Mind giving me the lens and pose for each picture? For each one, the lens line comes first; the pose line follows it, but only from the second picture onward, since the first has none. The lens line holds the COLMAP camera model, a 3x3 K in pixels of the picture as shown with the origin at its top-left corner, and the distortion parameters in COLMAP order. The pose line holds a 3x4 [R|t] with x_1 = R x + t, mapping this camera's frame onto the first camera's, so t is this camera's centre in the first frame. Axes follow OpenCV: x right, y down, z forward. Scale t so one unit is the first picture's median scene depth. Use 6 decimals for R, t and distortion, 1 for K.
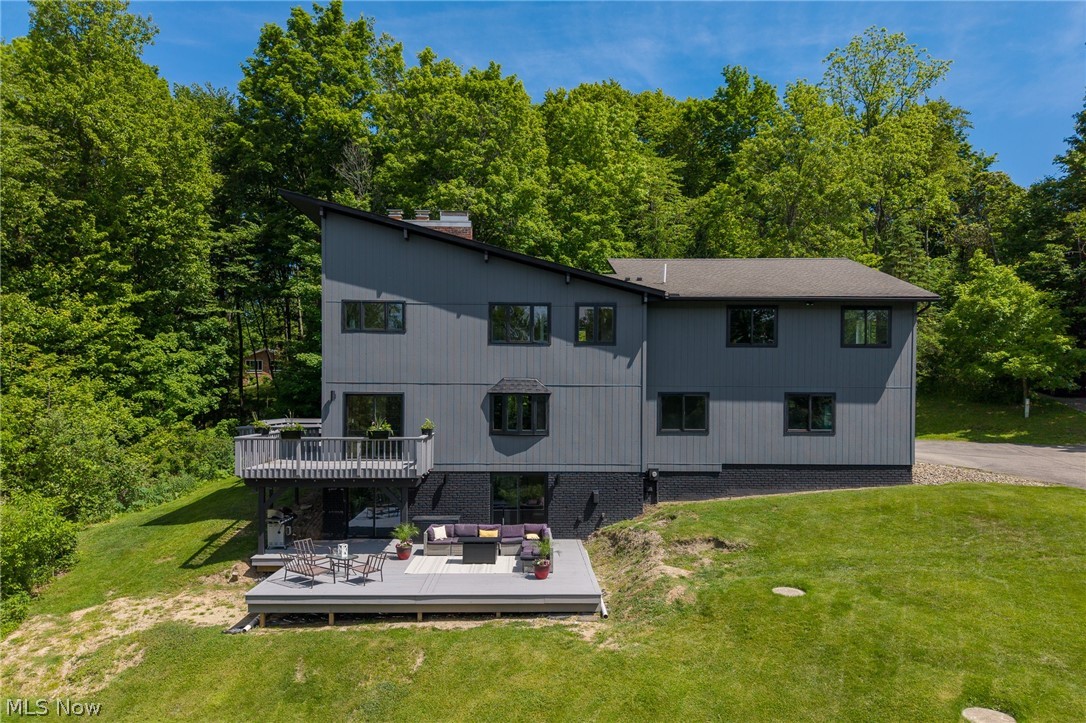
lens RADIAL K [[718.5, 0, 542.2], [0, 718.5, 406.7], [0, 0, 1]] dist [0.001885, -0.001467]
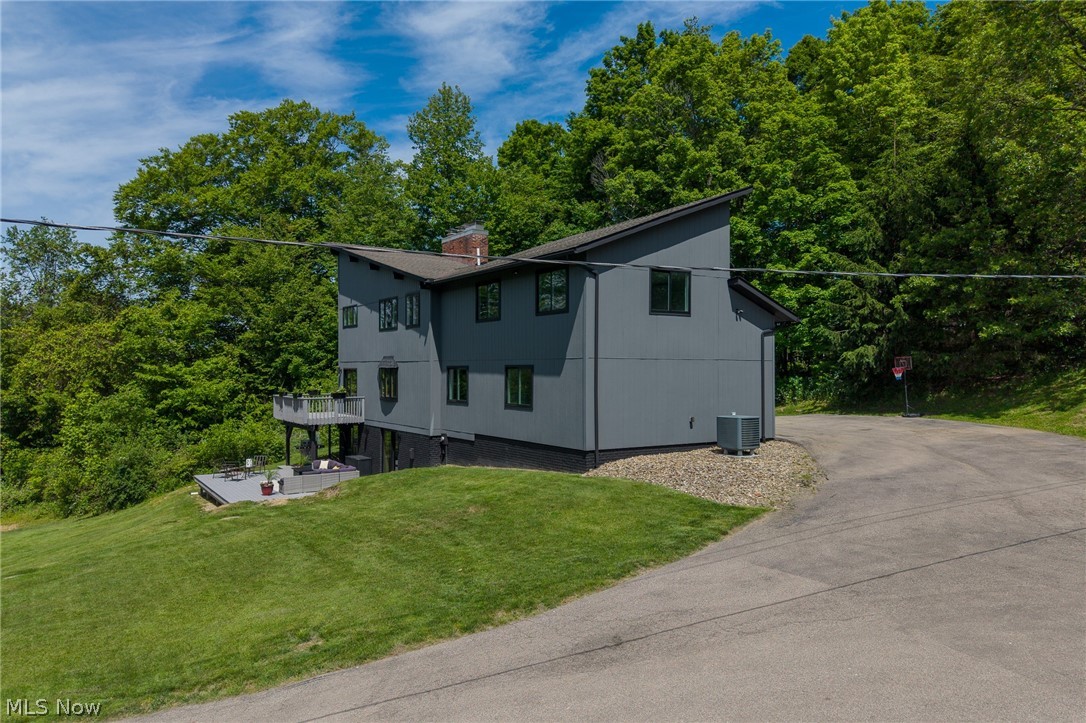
lens RADIAL K [[754.0, 0, 543.0], [0, 754.0, 361.5], [0, 0, 1]] dist [0.000958, -0.000326]
pose [[0.526593, -0.015541, -0.849975, 0.892537], [-0.010508, 0.999638, -0.024787, 0.000641], [0.850053, 0.021984, 0.526239, 0.363751]]
